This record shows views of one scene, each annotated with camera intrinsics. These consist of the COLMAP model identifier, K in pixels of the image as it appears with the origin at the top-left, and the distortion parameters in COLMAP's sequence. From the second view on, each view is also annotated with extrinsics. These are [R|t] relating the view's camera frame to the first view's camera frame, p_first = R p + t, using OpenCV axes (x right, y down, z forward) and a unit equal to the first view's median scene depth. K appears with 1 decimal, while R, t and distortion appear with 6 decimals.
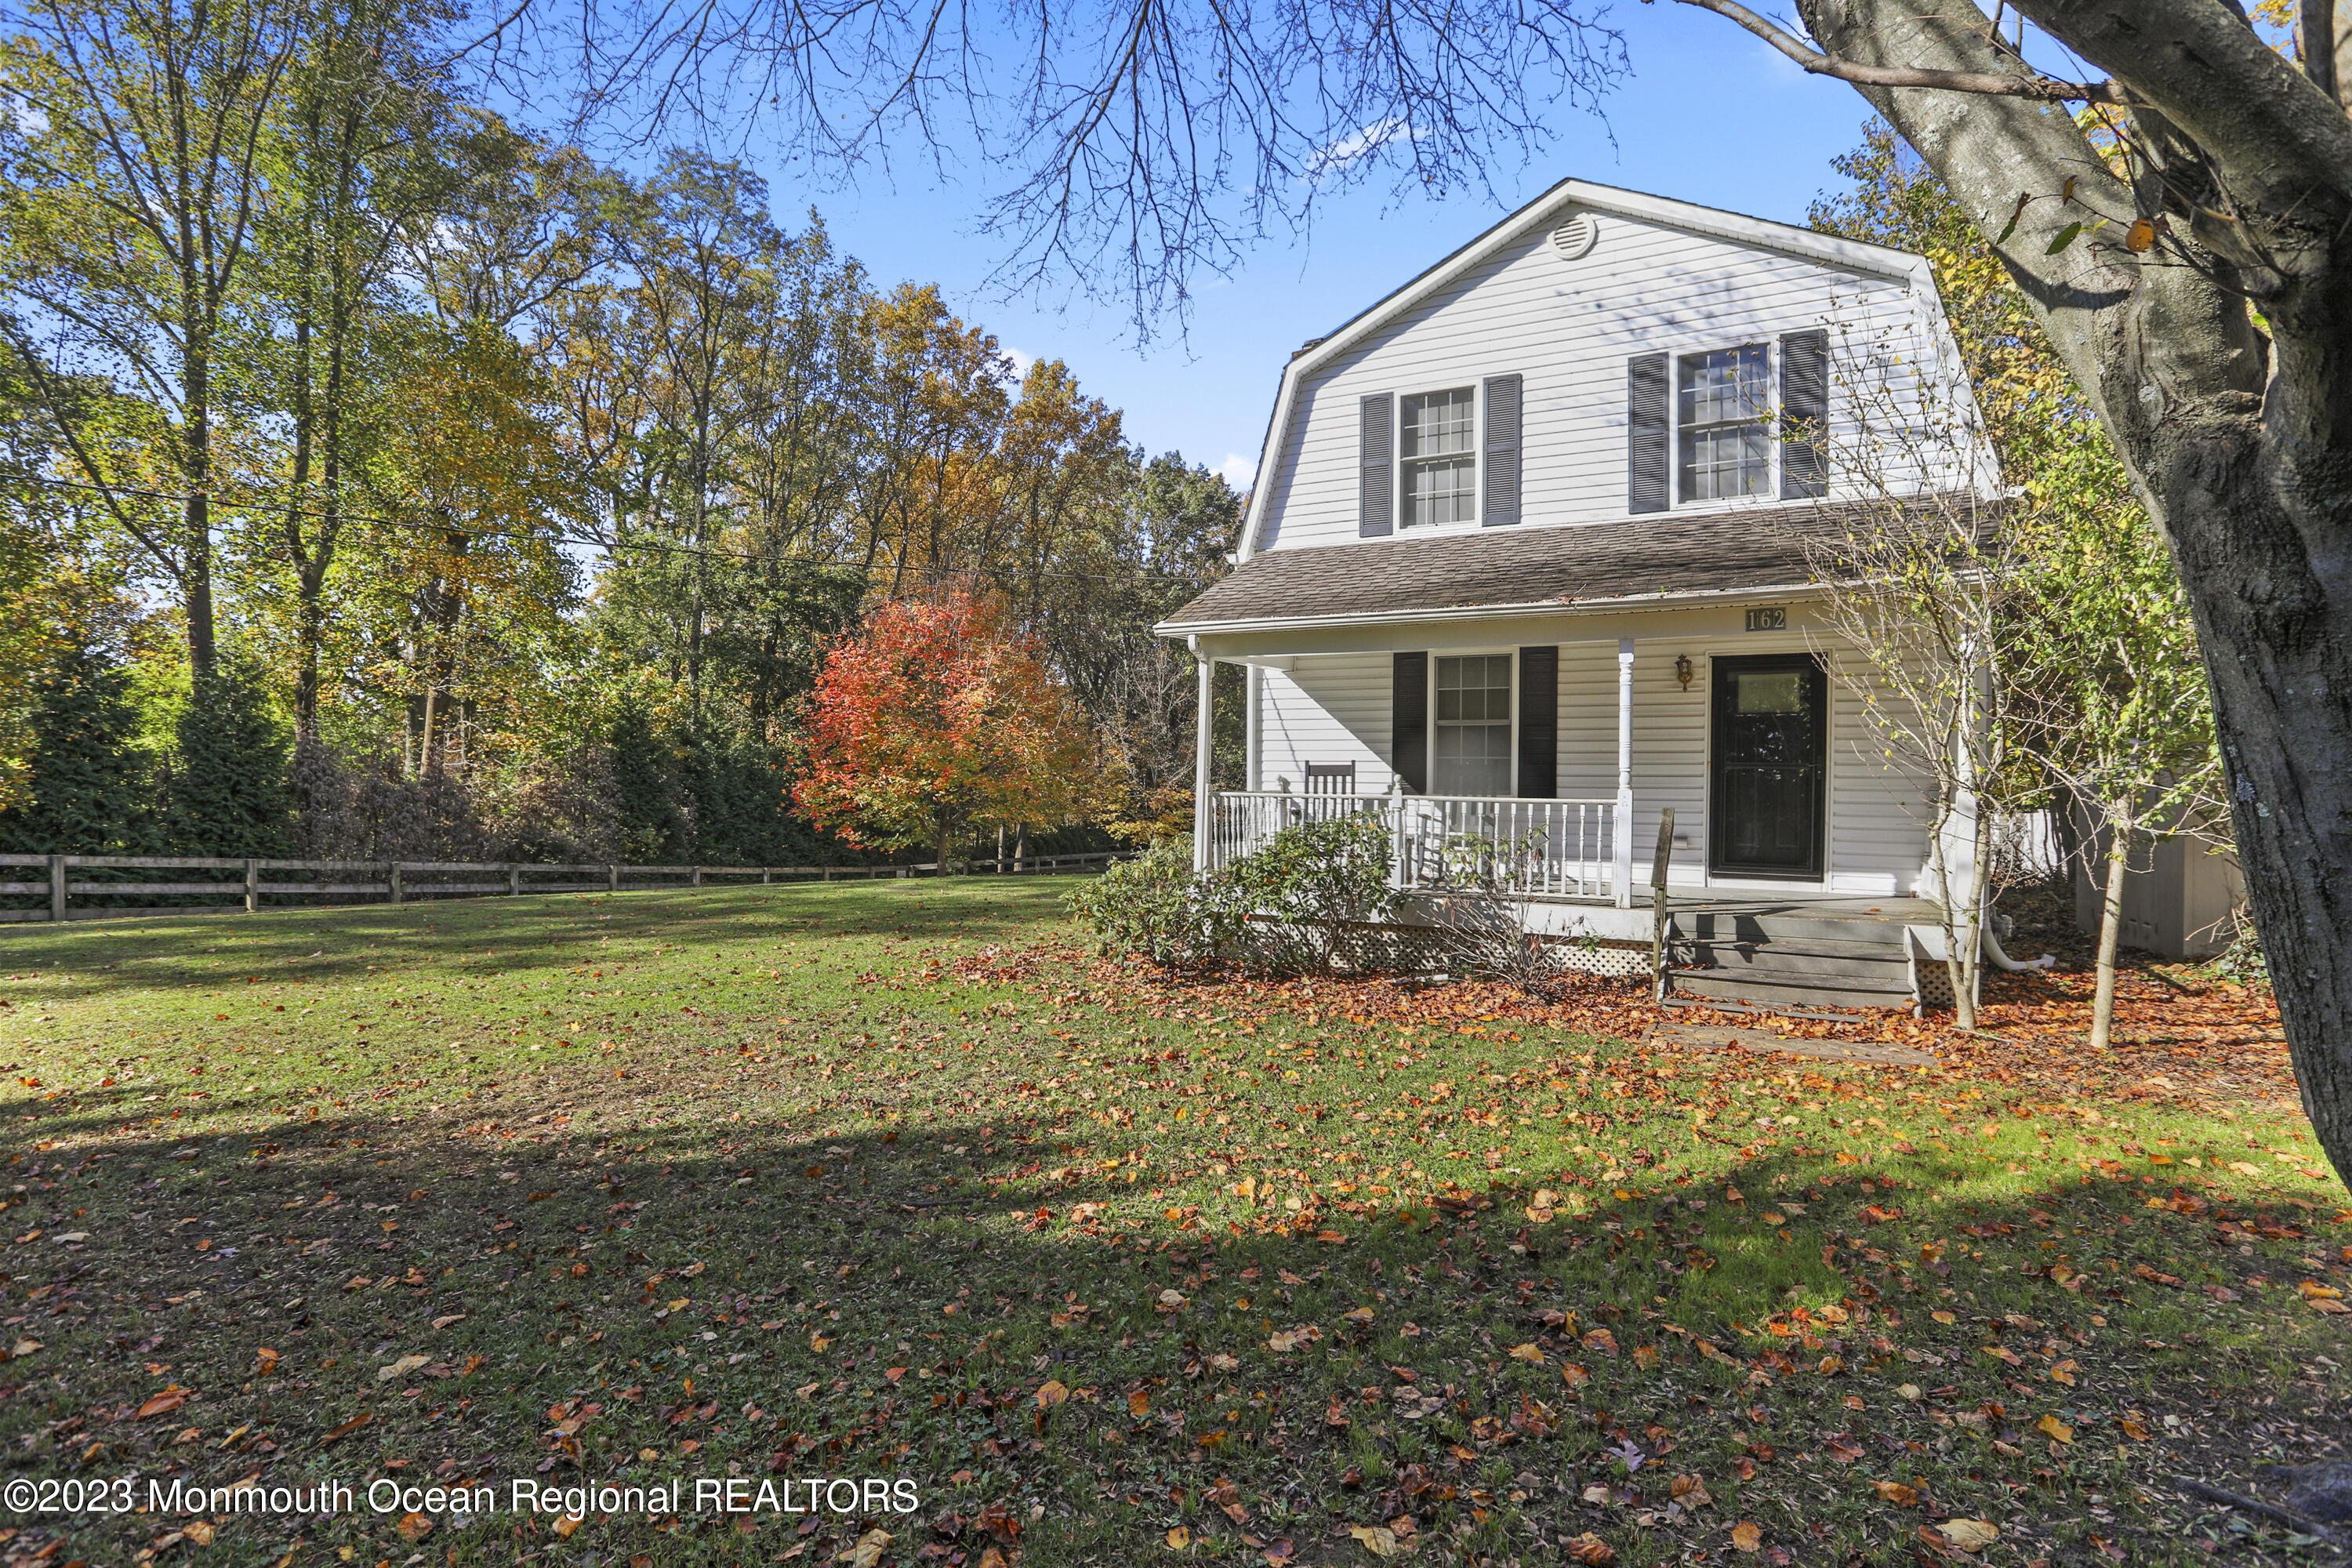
lens RADIAL K [[1071.1, 0, 1193.2], [0, 1071.1, 789.7], [0, 0, 1]] dist [-0.041393, 0.011637]
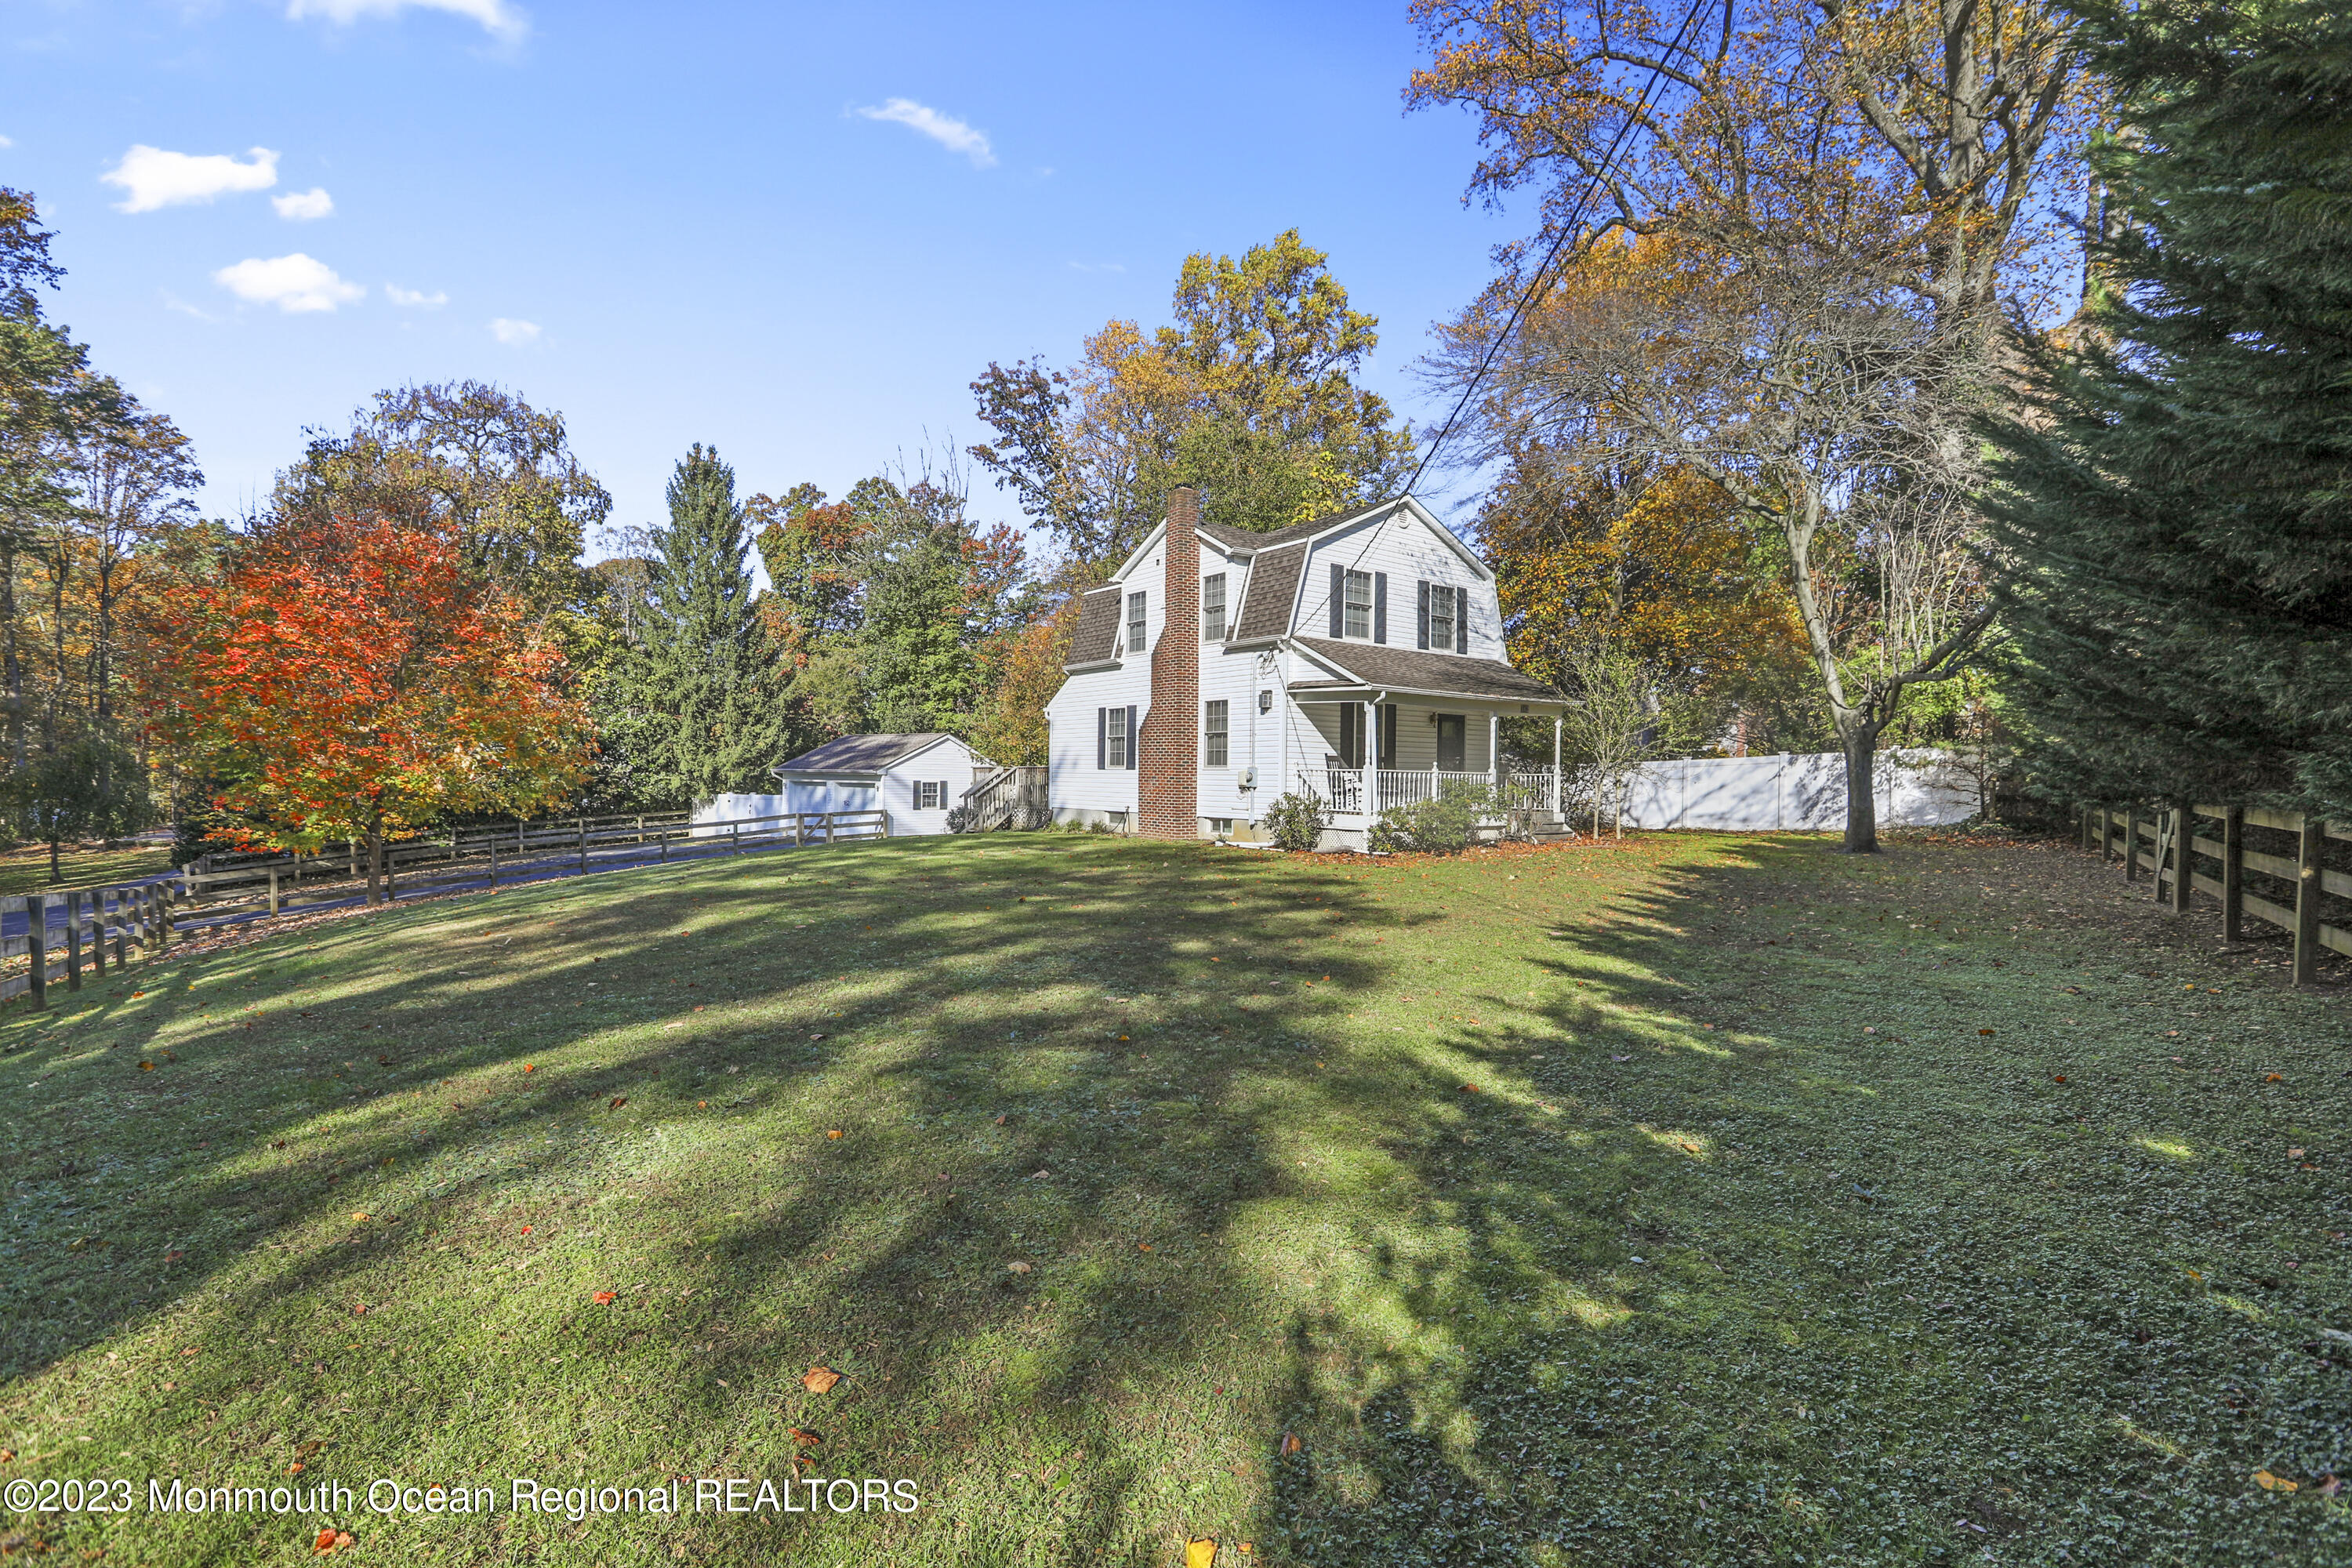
lens RADIAL K [[1071.1, 0, 1184.3], [0, 1071.1, 804.6], [0, 0, 1]] dist [-0.041393, 0.011637]
pose [[0.450326, -0.025580, 0.892498, -1.936265], [-0.002264, 0.999554, 0.029790, 0.009416], [-0.892862, -0.015436, 0.450067, 0.417184]]
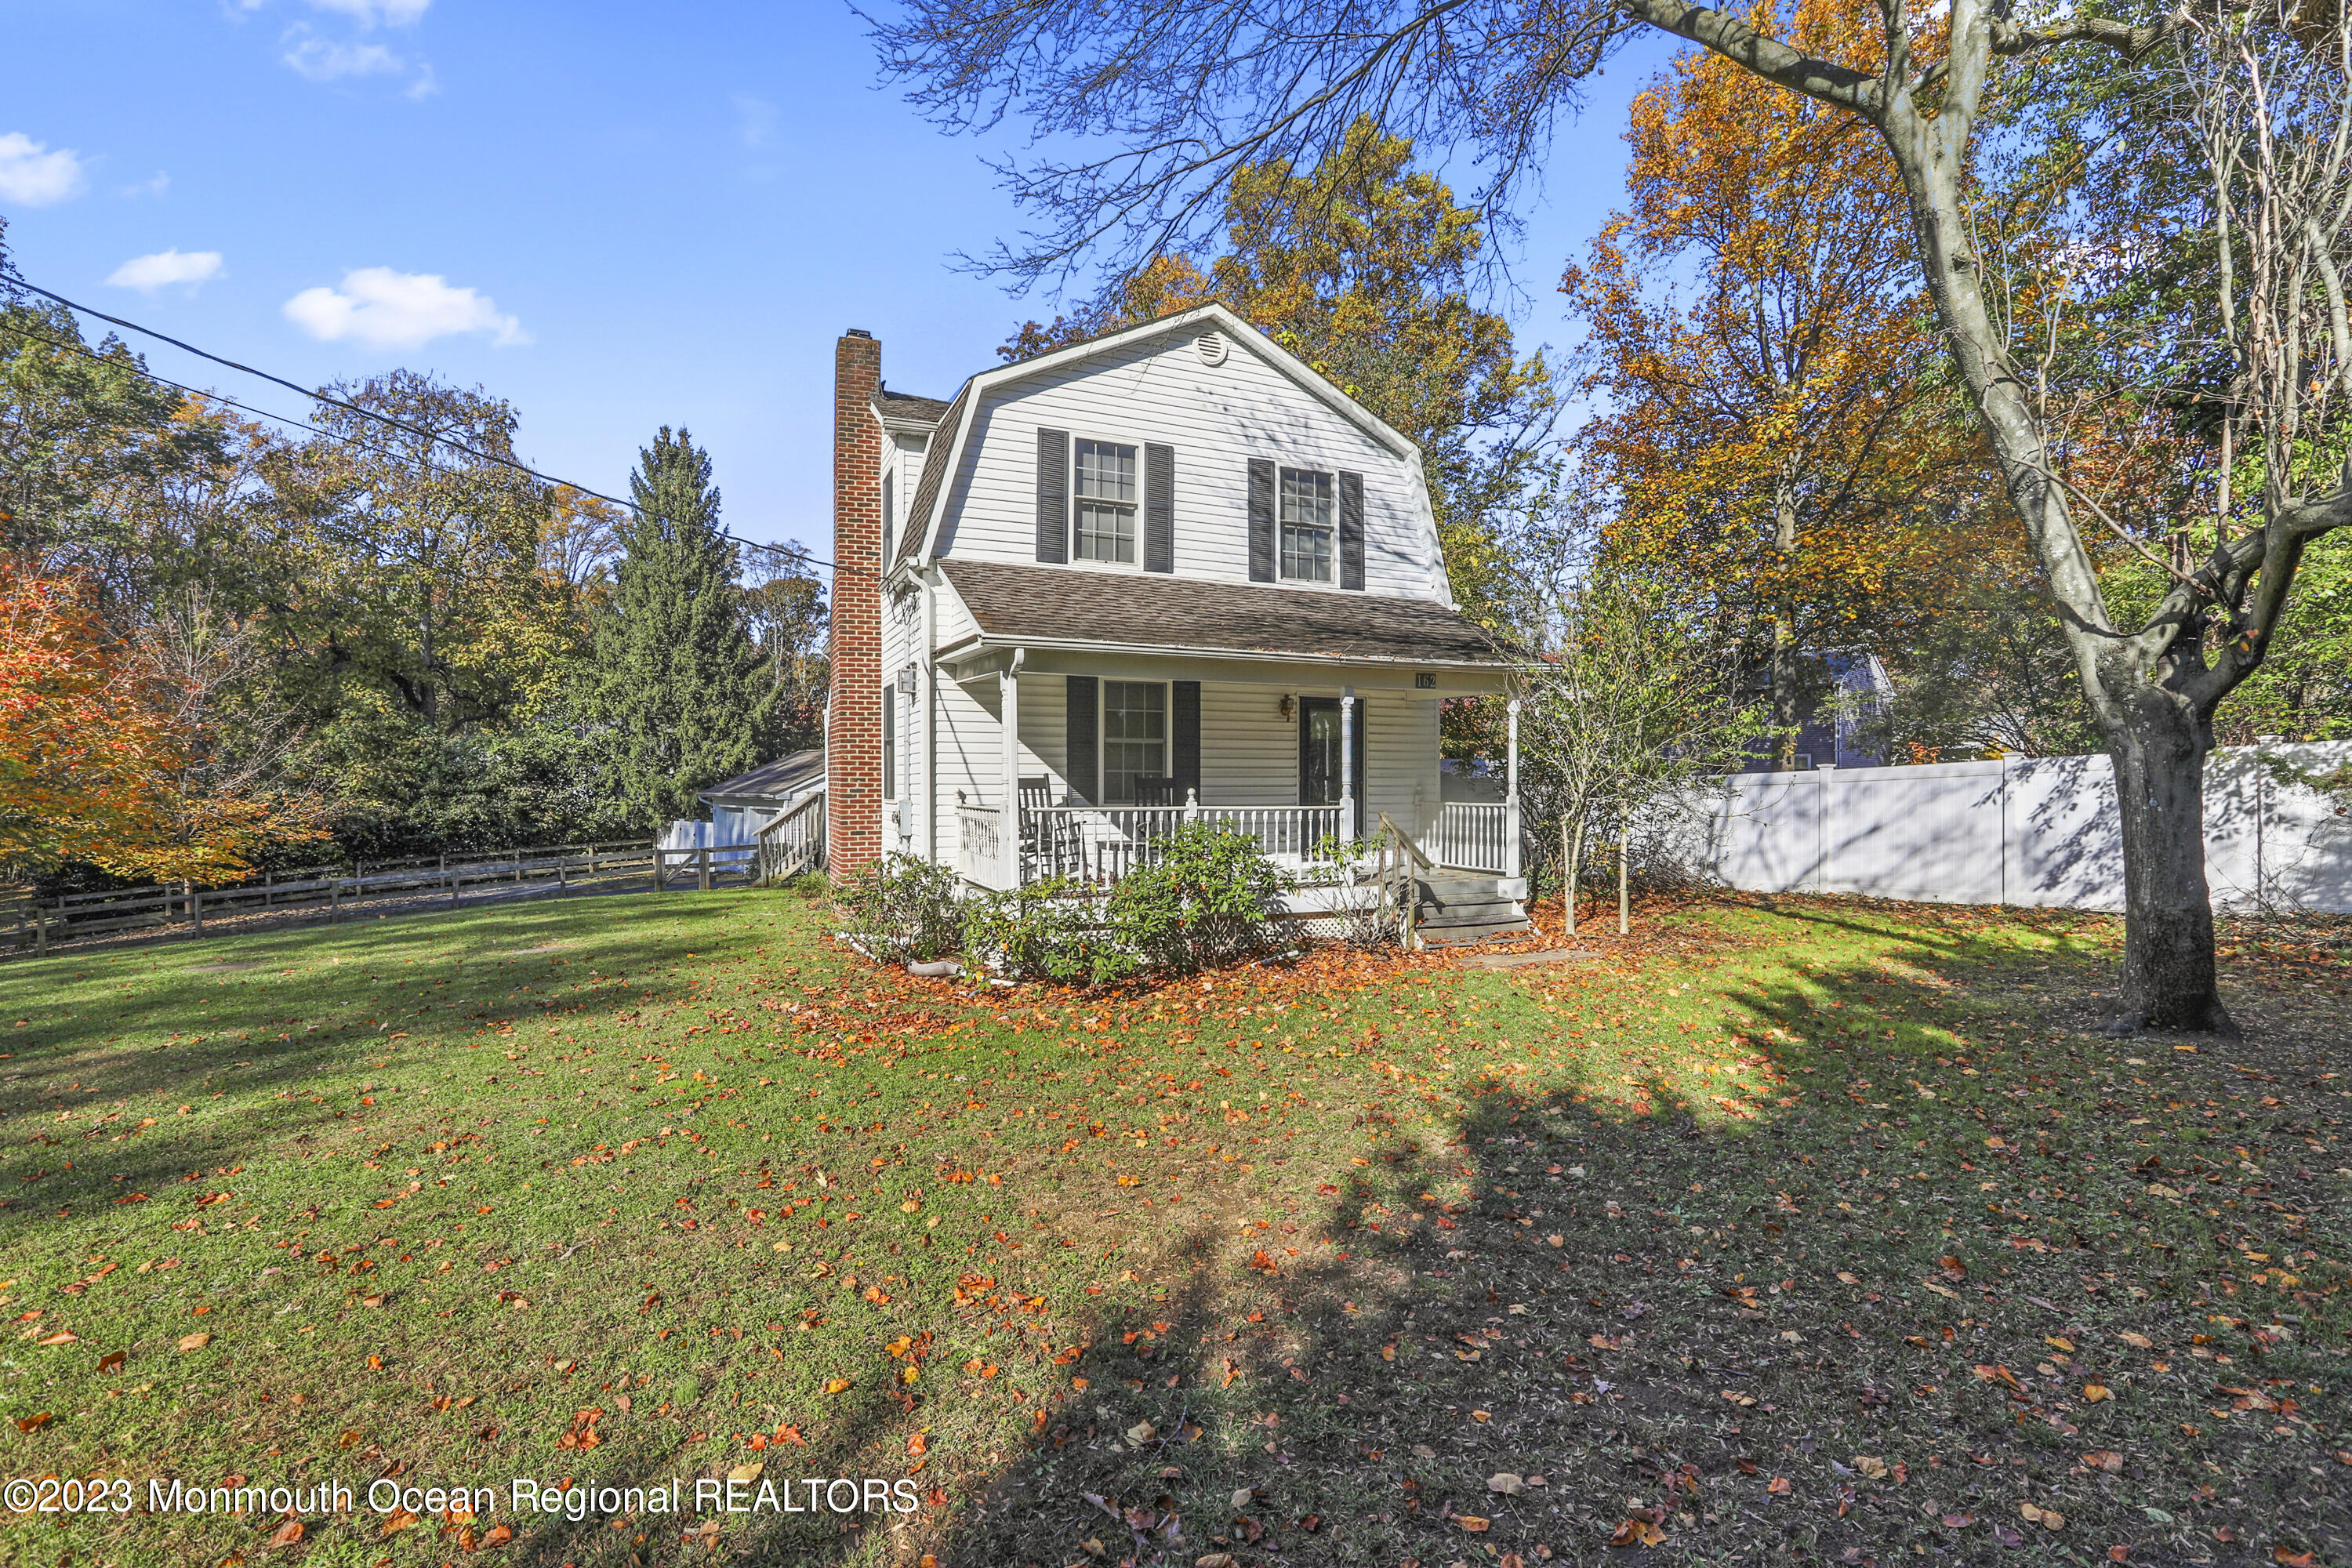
lens RADIAL K [[1071.1, 0, 1179.2], [0, 1071.1, 793.3], [0, 0, 1]] dist [-0.041393, 0.011637]
pose [[0.626296, -0.016496, 0.779411, -0.667019], [0.012179, 0.999861, 0.011376, -0.020346], [-0.779490, 0.002368, 0.626410, 0.266437]]
